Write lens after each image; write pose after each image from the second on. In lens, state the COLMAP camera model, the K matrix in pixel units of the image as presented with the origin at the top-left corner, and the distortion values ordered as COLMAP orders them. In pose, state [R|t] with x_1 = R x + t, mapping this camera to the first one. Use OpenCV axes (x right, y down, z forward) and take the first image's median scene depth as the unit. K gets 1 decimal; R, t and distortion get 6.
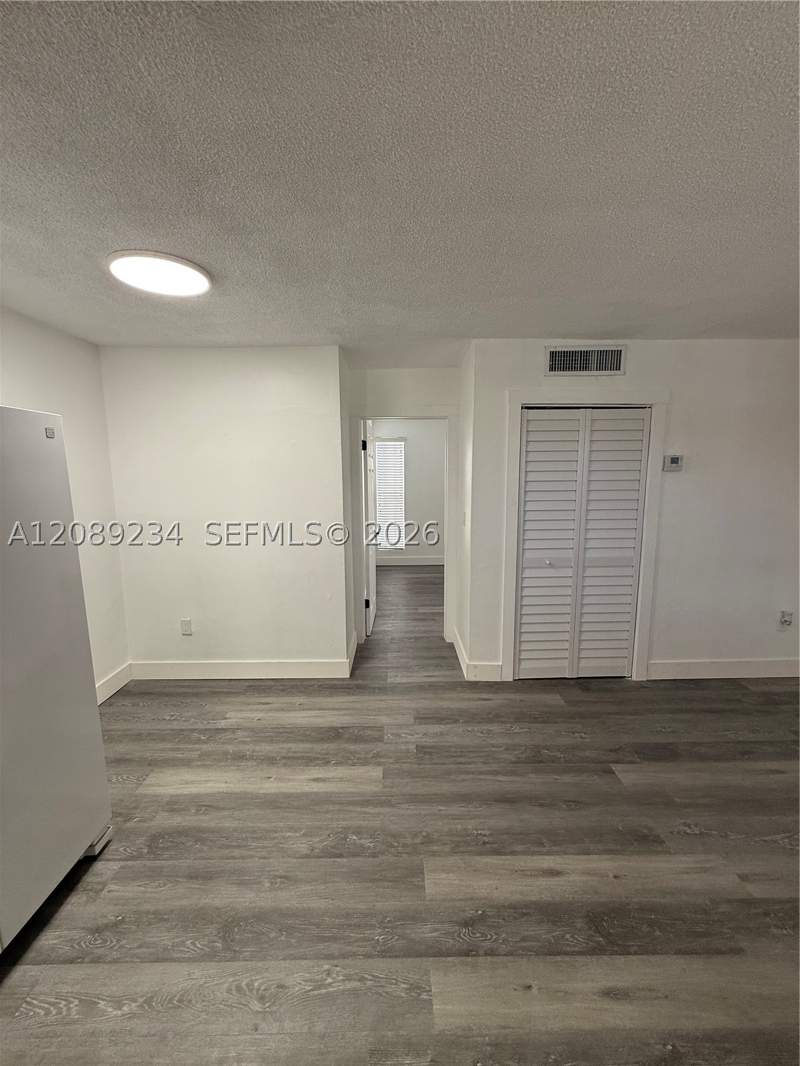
lens RADIAL K [[422.9, 0, 402.0], [0, 422.9, 532.1], [0, 0, 1]] dist [0.001001, 0.000207]
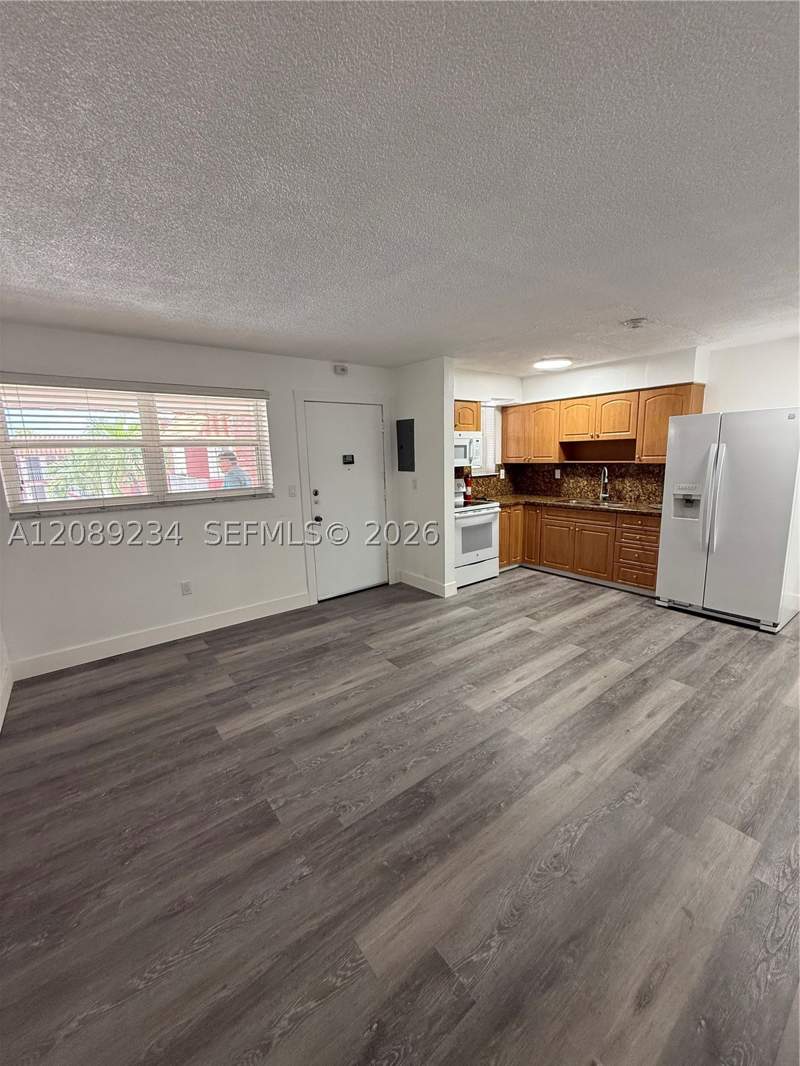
lens RADIAL K [[422.9, 0, 402.0], [0, 422.9, 532.1], [0, 0, 1]] dist [0.001001, 0.000207]
pose [[-0.796101, 0.135698, -0.589754, 1.701236], [-0.053112, 0.955108, 0.291458, -0.167963], [0.602829, 0.263353, -0.753155, 1.325137]]
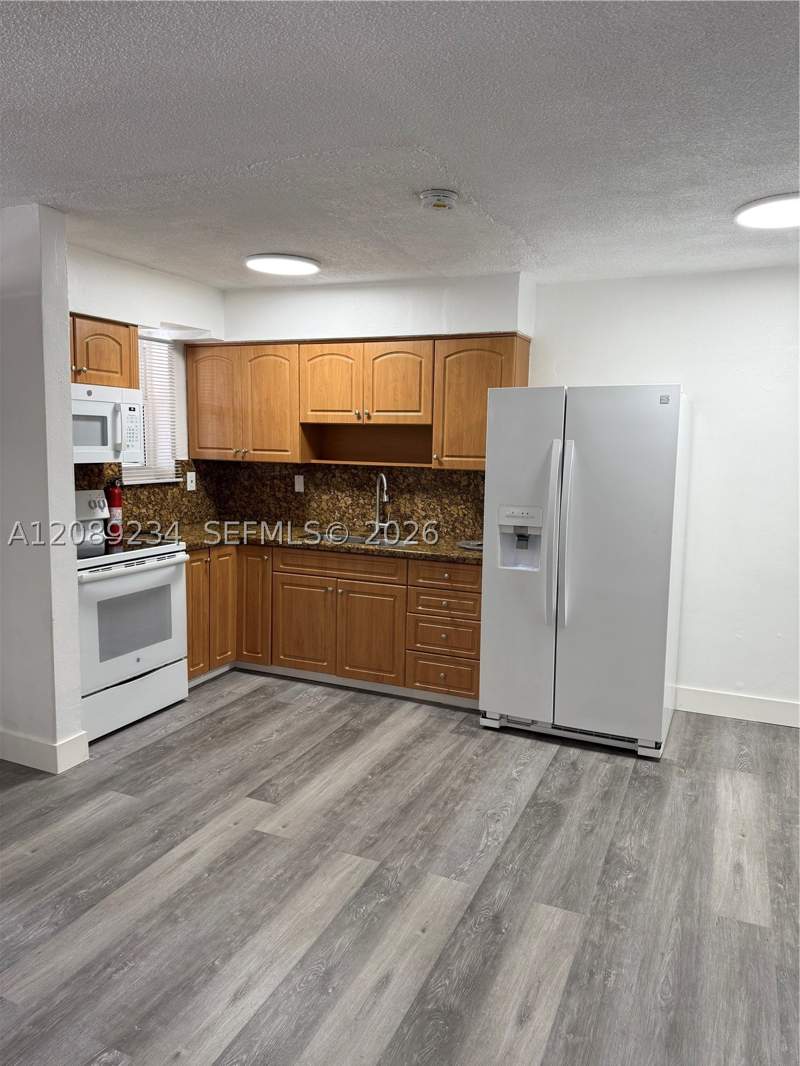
lens RADIAL K [[745.6, 0, 400.0], [0, 745.6, 533.0], [0, 0, 1]] dist [0.096095, -0.141042]
pose [[-0.413891, 0.107509, -0.903956, 1.348940], [-0.144361, 0.972685, 0.181781, -0.122864], [0.898807, 0.205733, -0.387065, 1.057263]]
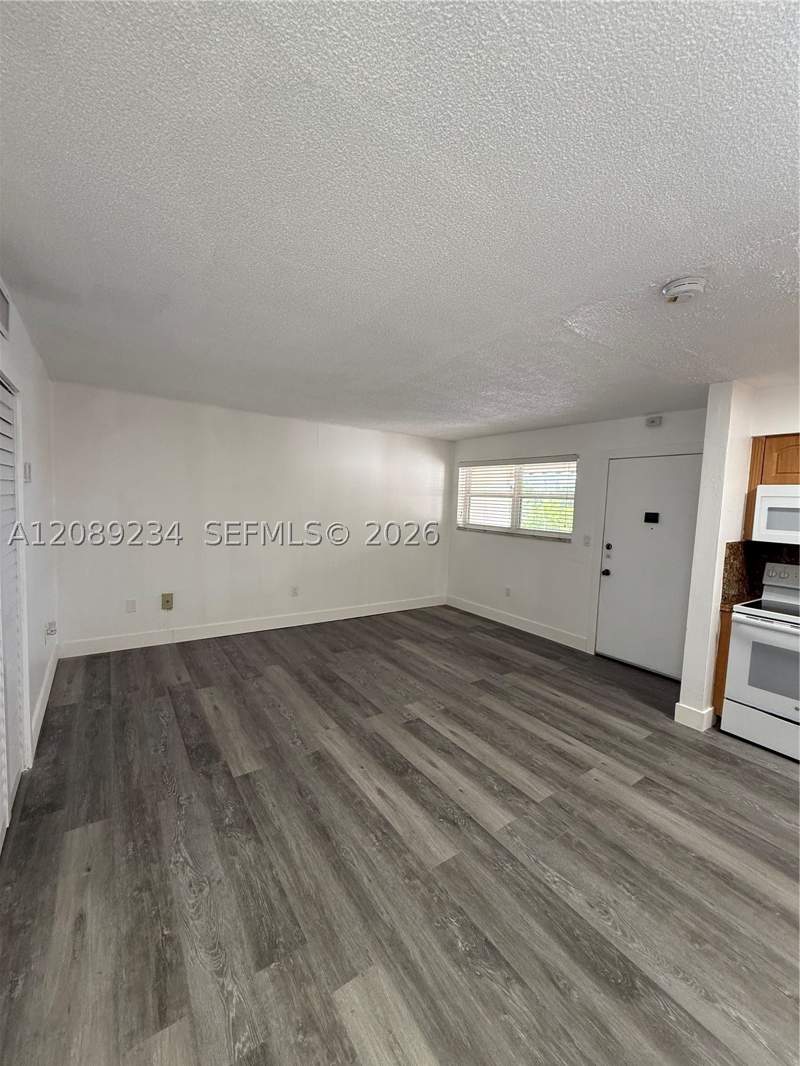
lens RADIAL K [[422.9, 0, 402.0], [0, 422.9, 532.1], [0, 0, 1]] dist [0.001001, 0.000207]
pose [[-0.561496, -0.080755, 0.823529, -0.674715], [0.078842, 0.985478, 0.150392, -0.196582], [-0.823715, 0.149373, -0.546975, 1.457132]]
